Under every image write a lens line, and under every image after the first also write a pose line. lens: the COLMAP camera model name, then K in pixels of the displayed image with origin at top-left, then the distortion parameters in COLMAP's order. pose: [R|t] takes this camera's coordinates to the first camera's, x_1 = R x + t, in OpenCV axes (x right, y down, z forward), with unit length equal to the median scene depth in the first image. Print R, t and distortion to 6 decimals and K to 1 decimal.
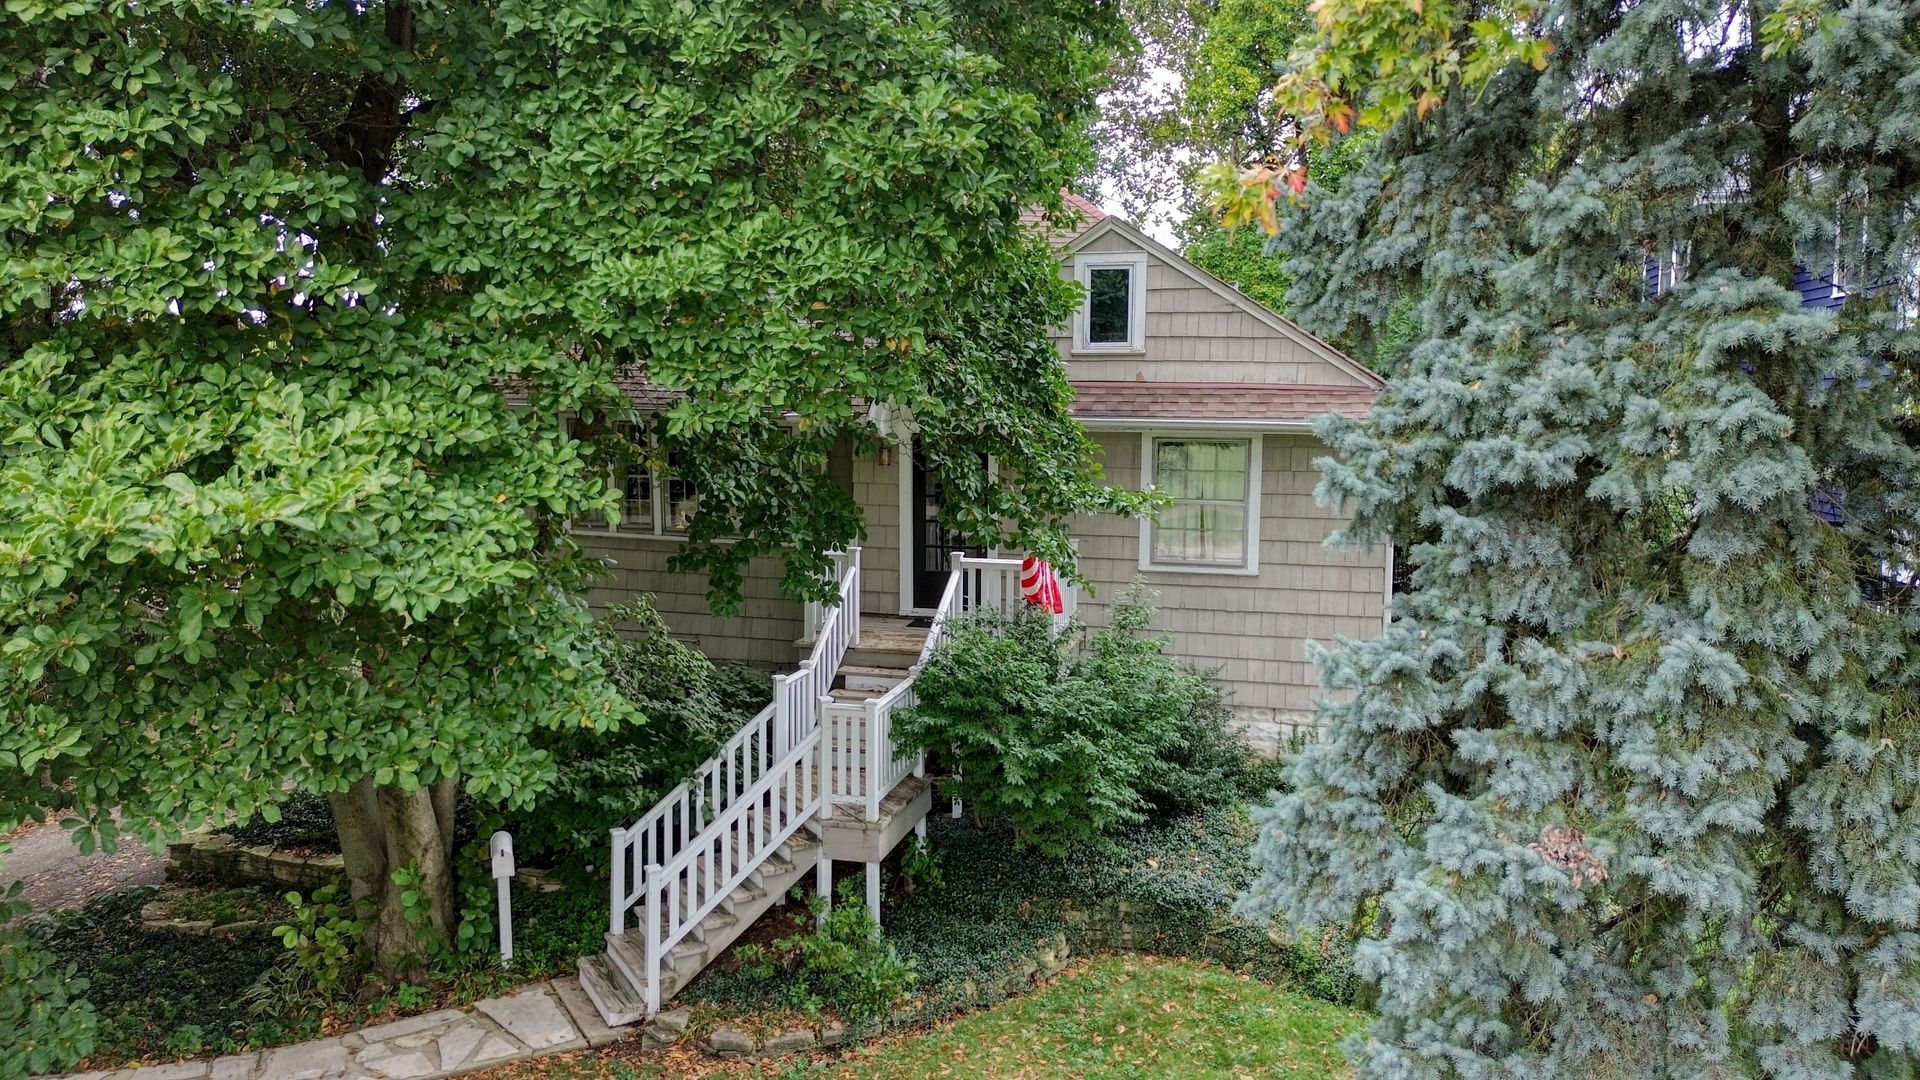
lens RADIAL K [[1363.4, 0, 960.0], [0, 1363.4, 540.0], [0, 0, 1]] dist [0.001236, -0.004370]
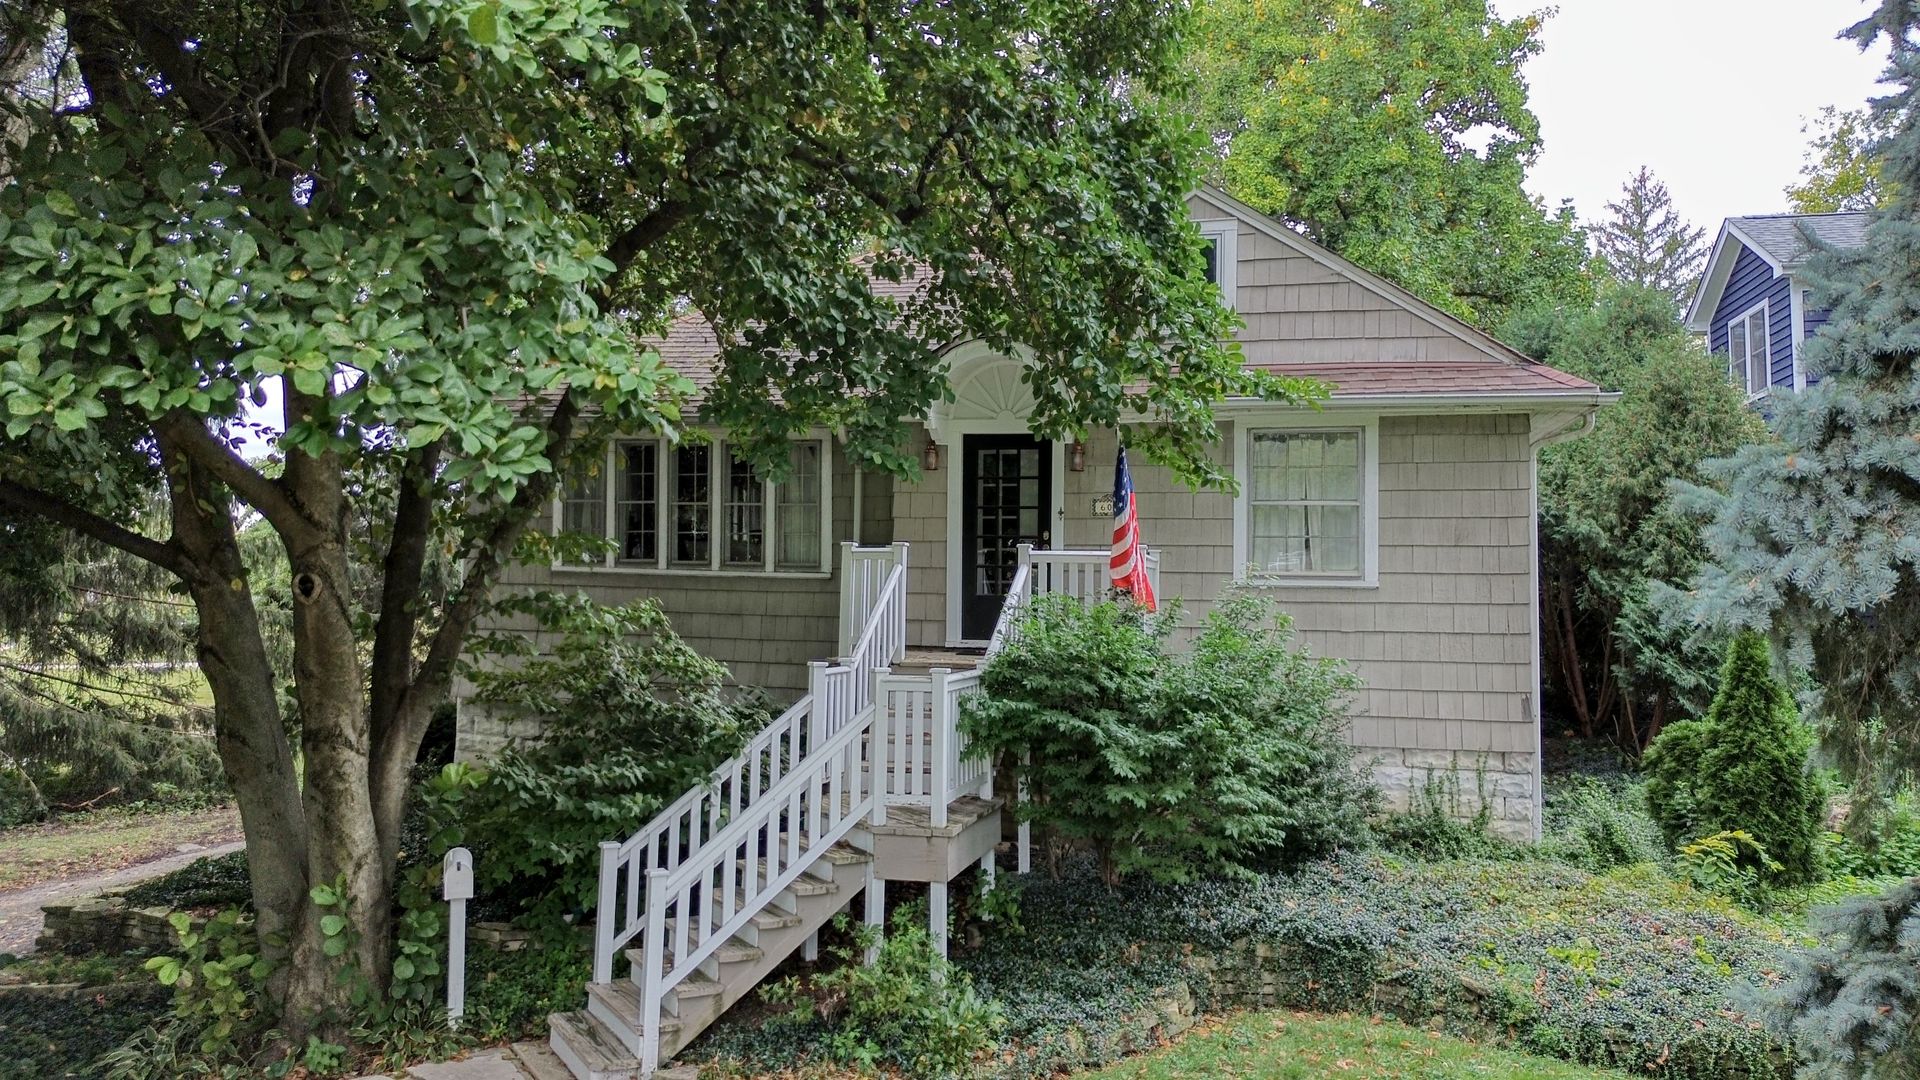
lens RADIAL K [[1364.9, 0, 949.5], [0, 1364.9, 551.4], [0, 0, 1]] dist [0.028713, -0.043720]
pose [[0.999988, 0.003814, 0.003231, -0.060453], [-0.003262, 0.987706, -0.156290, 0.170041], [-0.003787, 0.156278, 0.987706, 0.203644]]
